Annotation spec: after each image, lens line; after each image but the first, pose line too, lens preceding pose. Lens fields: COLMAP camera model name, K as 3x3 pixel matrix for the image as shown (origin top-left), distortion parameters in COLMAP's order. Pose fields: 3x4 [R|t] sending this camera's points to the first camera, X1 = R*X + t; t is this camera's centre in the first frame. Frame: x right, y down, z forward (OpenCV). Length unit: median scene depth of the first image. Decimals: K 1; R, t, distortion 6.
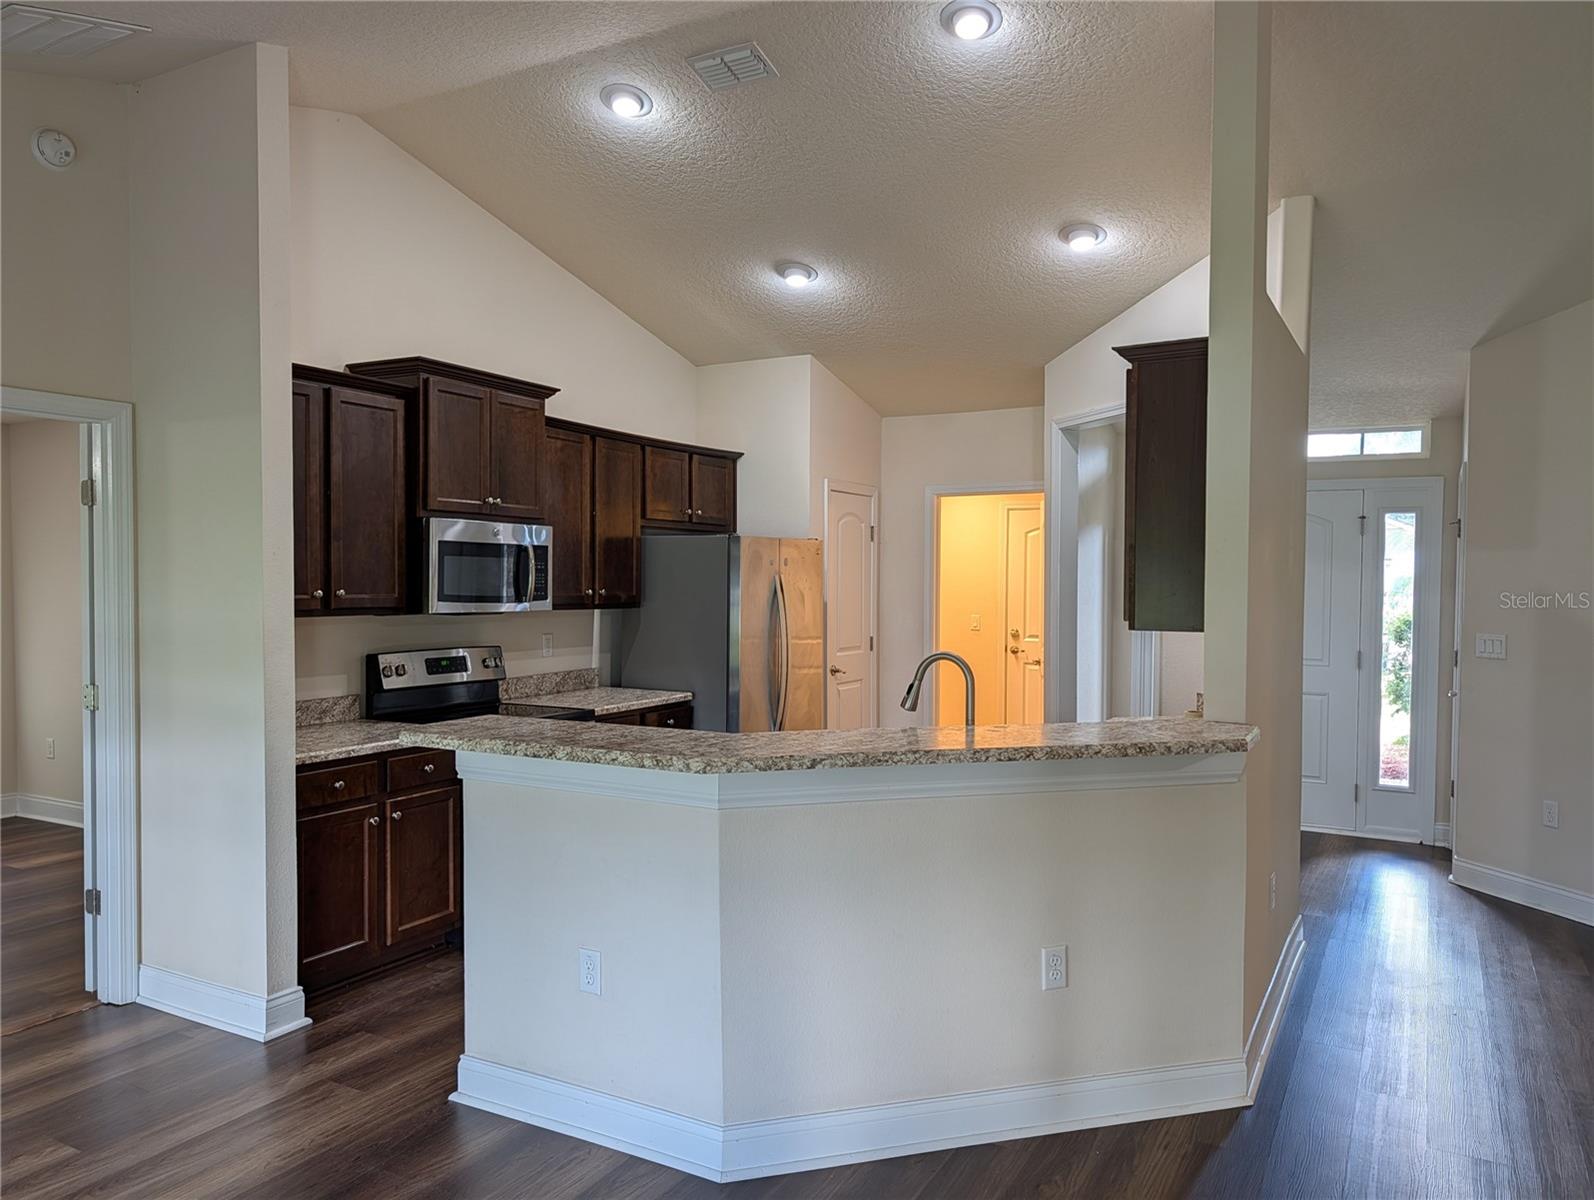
lens RADIAL K [[1143.4, 0, 797.0], [0, 1143.4, 600.0], [0, 0, 1]] dist [-0.004319, -0.002127]
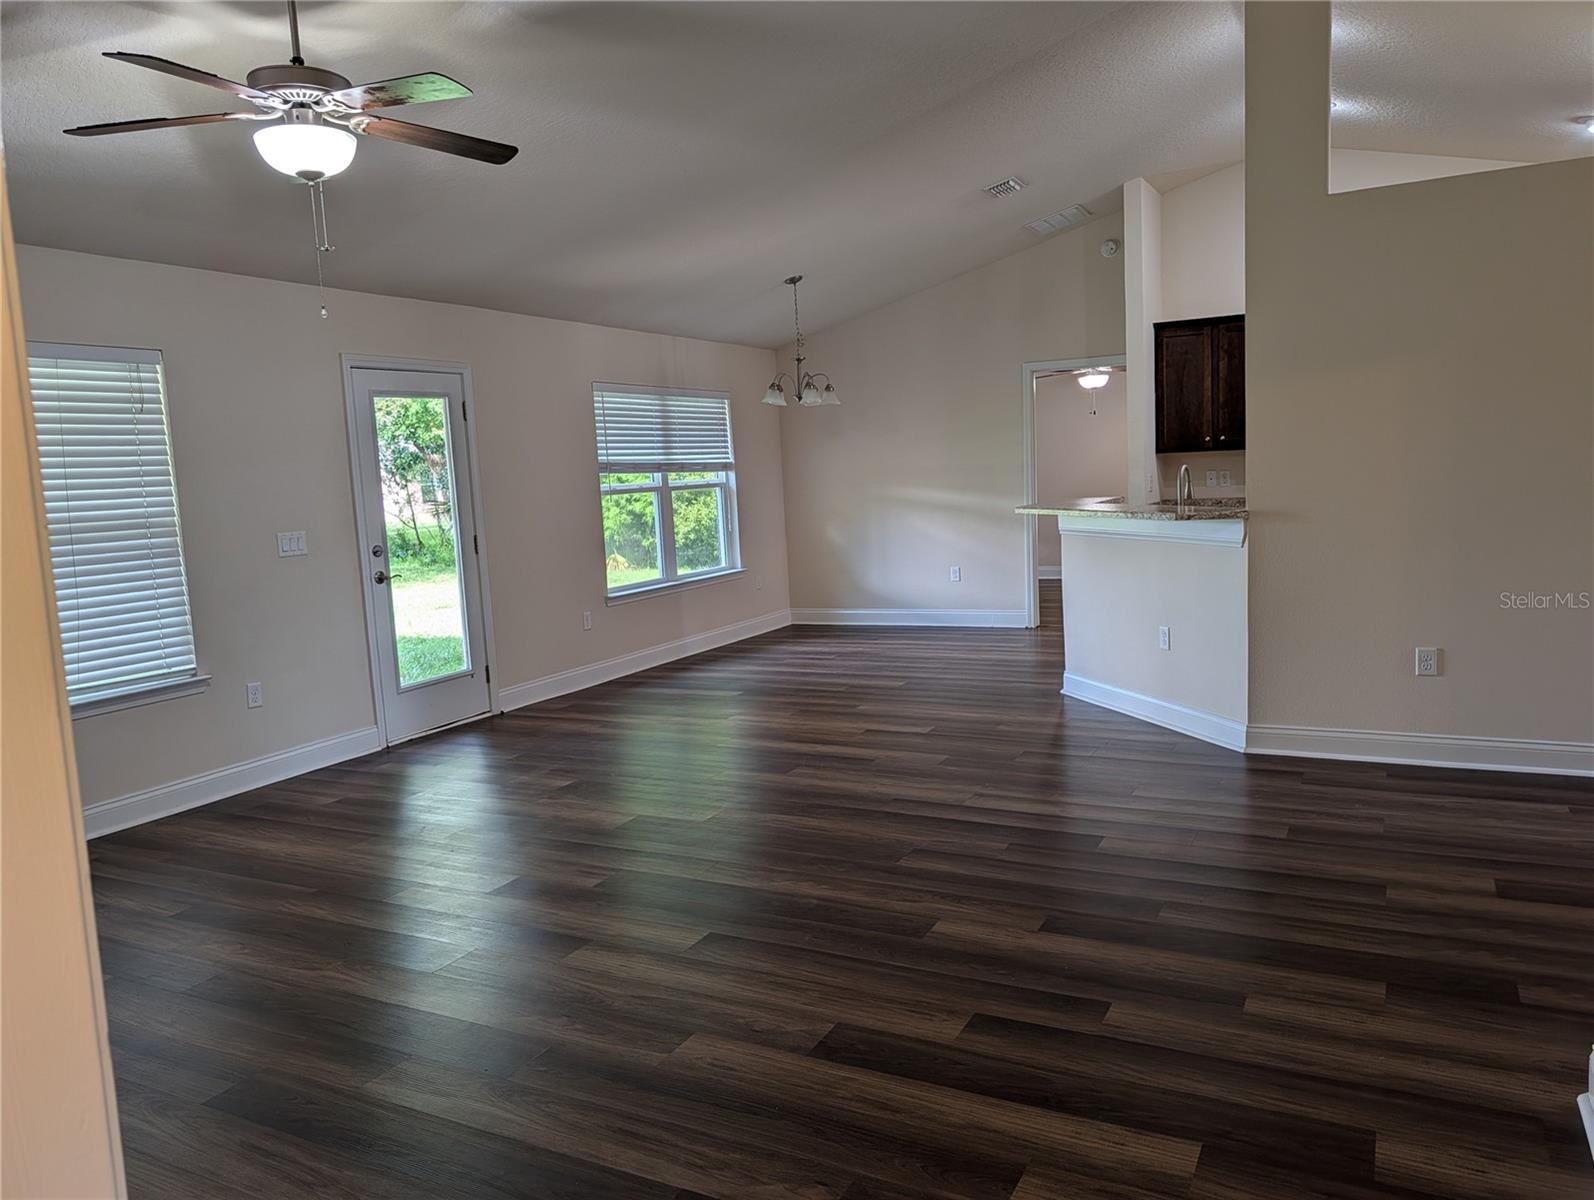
lens RADIAL K [[1143.4, 0, 797.0], [0, 1143.4, 600.0], [0, 0, 1]] dist [-0.004319, -0.002127]
pose [[0.029586, 0.103460, -0.994193, 1.244585], [0.030842, 0.994061, 0.104364, 0.034728], [0.999086, -0.033751, 0.026220, 0.229413]]
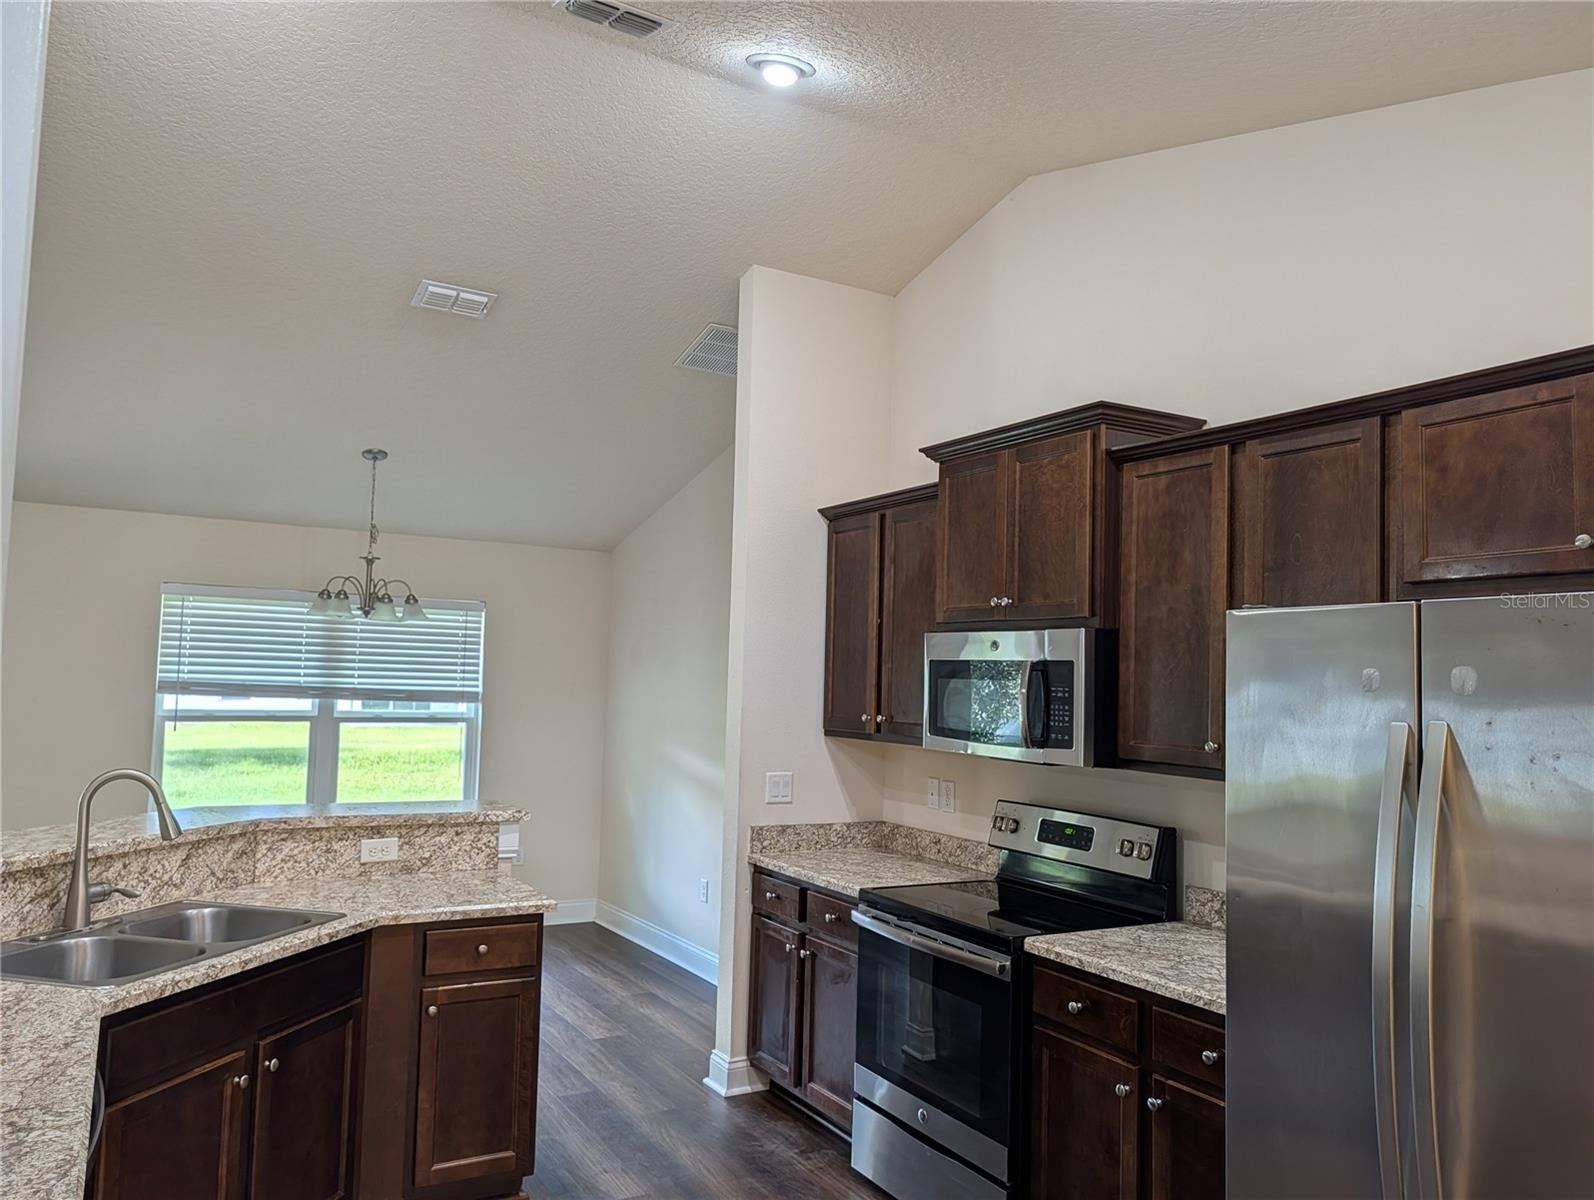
lens RADIAL K [[1118.5, 0, 797.0], [0, 1118.5, 600.0], [0, 0, 1]] dist [0.057180, -0.000123]
pose [[-0.512037, -0.087271, -0.854518, 0.396616], [-0.050346, 0.996164, -0.071570, -0.030302], [0.857487, 0.006375, -0.514467, 1.235208]]
